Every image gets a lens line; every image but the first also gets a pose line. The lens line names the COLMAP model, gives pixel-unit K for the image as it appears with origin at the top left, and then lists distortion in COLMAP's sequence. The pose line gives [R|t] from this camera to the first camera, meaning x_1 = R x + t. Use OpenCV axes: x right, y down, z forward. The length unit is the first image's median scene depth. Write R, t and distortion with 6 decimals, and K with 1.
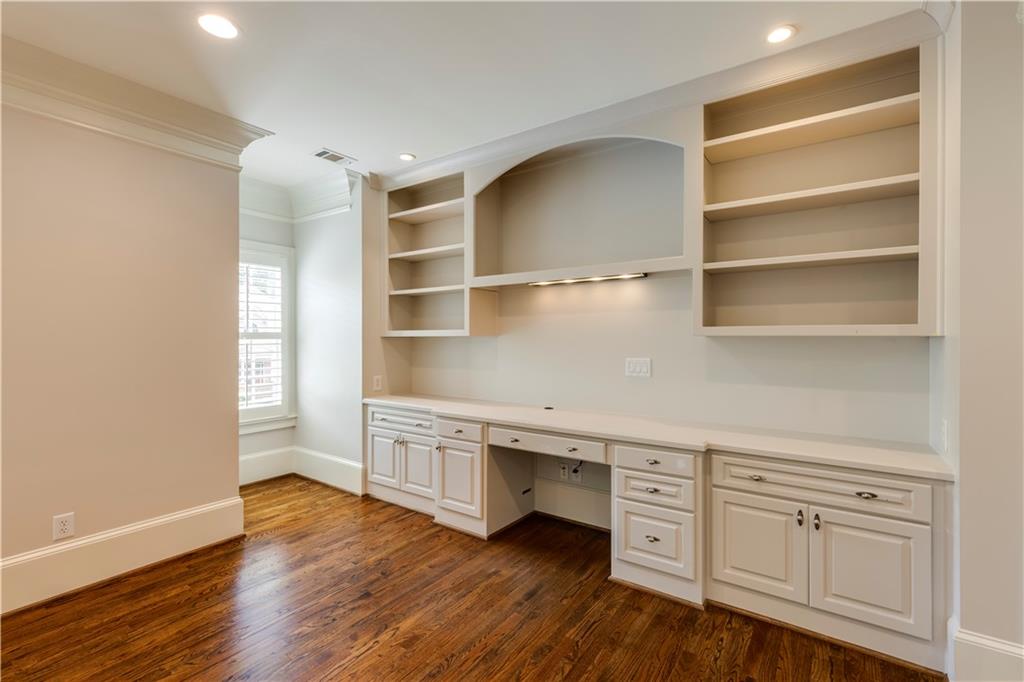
lens RADIAL K [[457.0, 0, 512.3], [0, 457.0, 342.3], [0, 0, 1]] dist [0.004062, 0.000227]
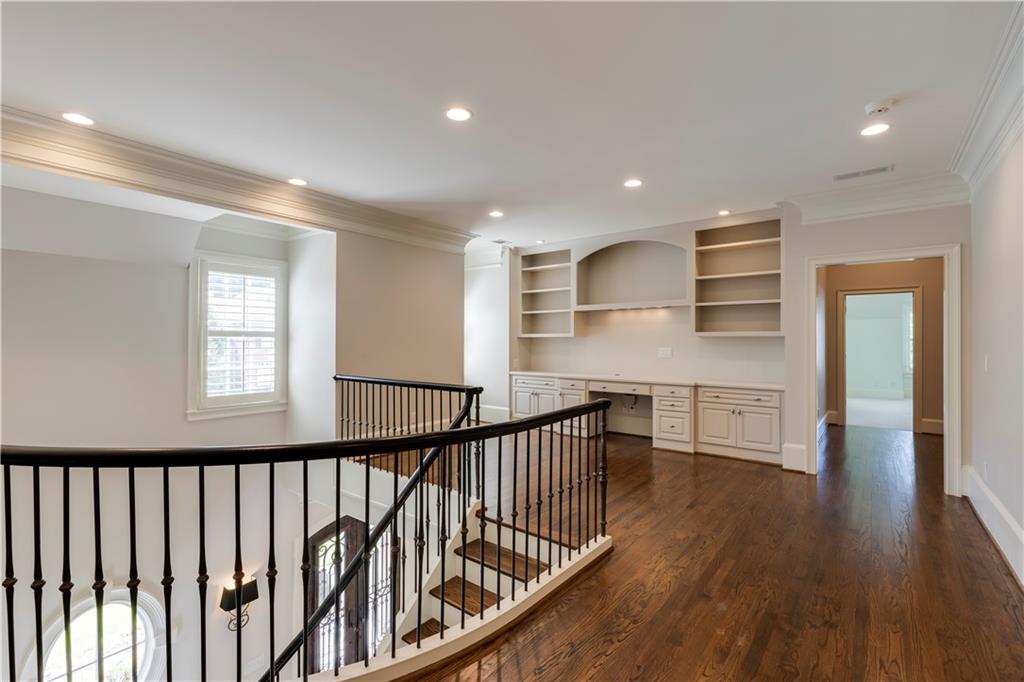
lens RADIAL K [[457.0, 0, 510.1], [0, 457.0, 340.9], [0, 0, 1]] dist [0.004062, 0.000227]
pose [[0.997900, 0.003439, -0.064689, -0.244068], [-0.004426, 0.999876, -0.015115, 0.033709], [0.064629, 0.015370, 0.997791, -0.929502]]
